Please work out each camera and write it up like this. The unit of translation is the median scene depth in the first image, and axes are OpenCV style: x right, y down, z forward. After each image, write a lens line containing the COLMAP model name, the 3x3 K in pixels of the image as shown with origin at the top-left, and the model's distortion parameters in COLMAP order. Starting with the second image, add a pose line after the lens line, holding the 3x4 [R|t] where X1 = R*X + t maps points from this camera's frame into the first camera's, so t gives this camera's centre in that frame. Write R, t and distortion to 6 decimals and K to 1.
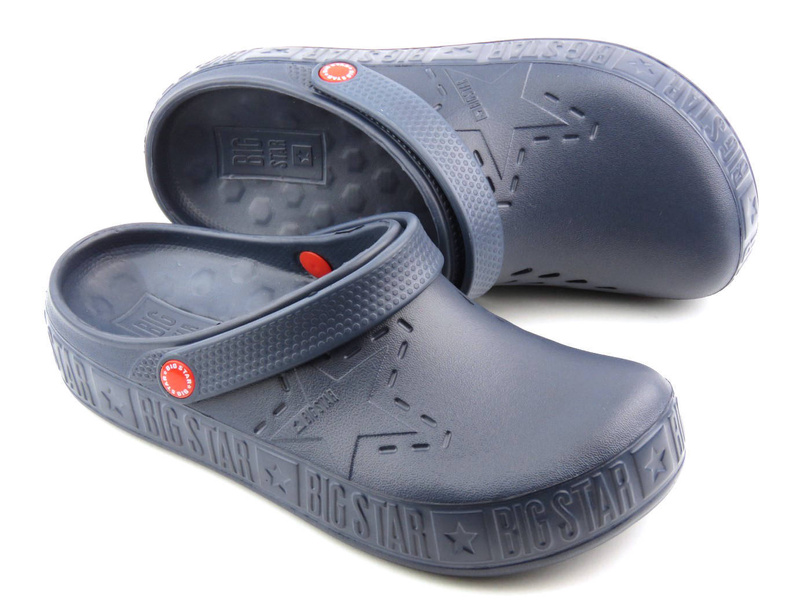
lens RADIAL K [[1991.0, 0, 401.7], [0, 1991.0, 300.7], [0, 0, 1]] dist [-0.027961, 0.000000]
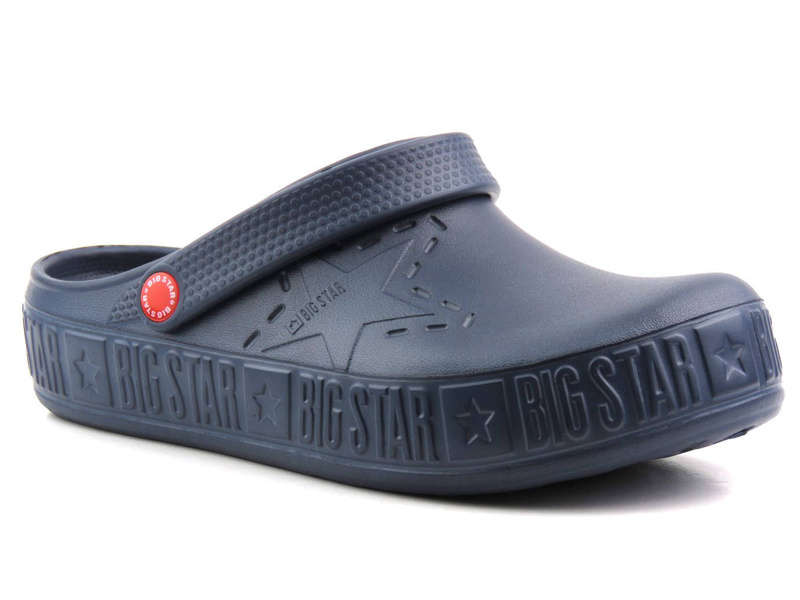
lens RADIAL K [[3199.7, 0, 400.2], [0, 3199.7, 299.9], [0, 0, 1]] dist [-0.377633, 0.000000]
pose [[0.988977, 0.026985, -0.145593, 0.178197], [-0.087238, 0.900675, -0.425645, 0.599810], [0.119646, 0.433655, 0.893101, -0.155325]]
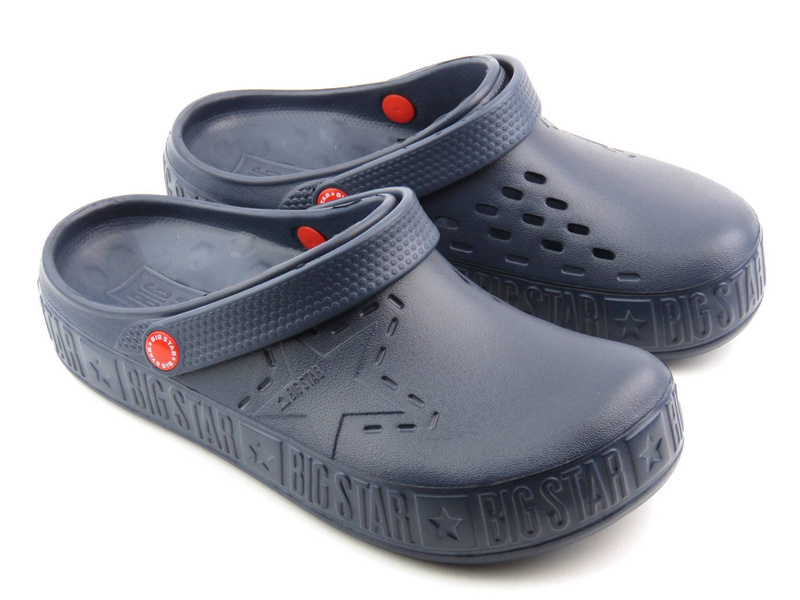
lens RADIAL K [[1773.2, 0, 398.3], [0, 1773.2, 299.6], [0, 0, 1]] dist [-0.007974, 0.000000]
pose [[0.999156, 0.028196, -0.029860, 0.028647], [-0.028281, 0.999597, -0.002437, 0.013515], [0.029780, 0.003280, 0.999551, 0.138654]]
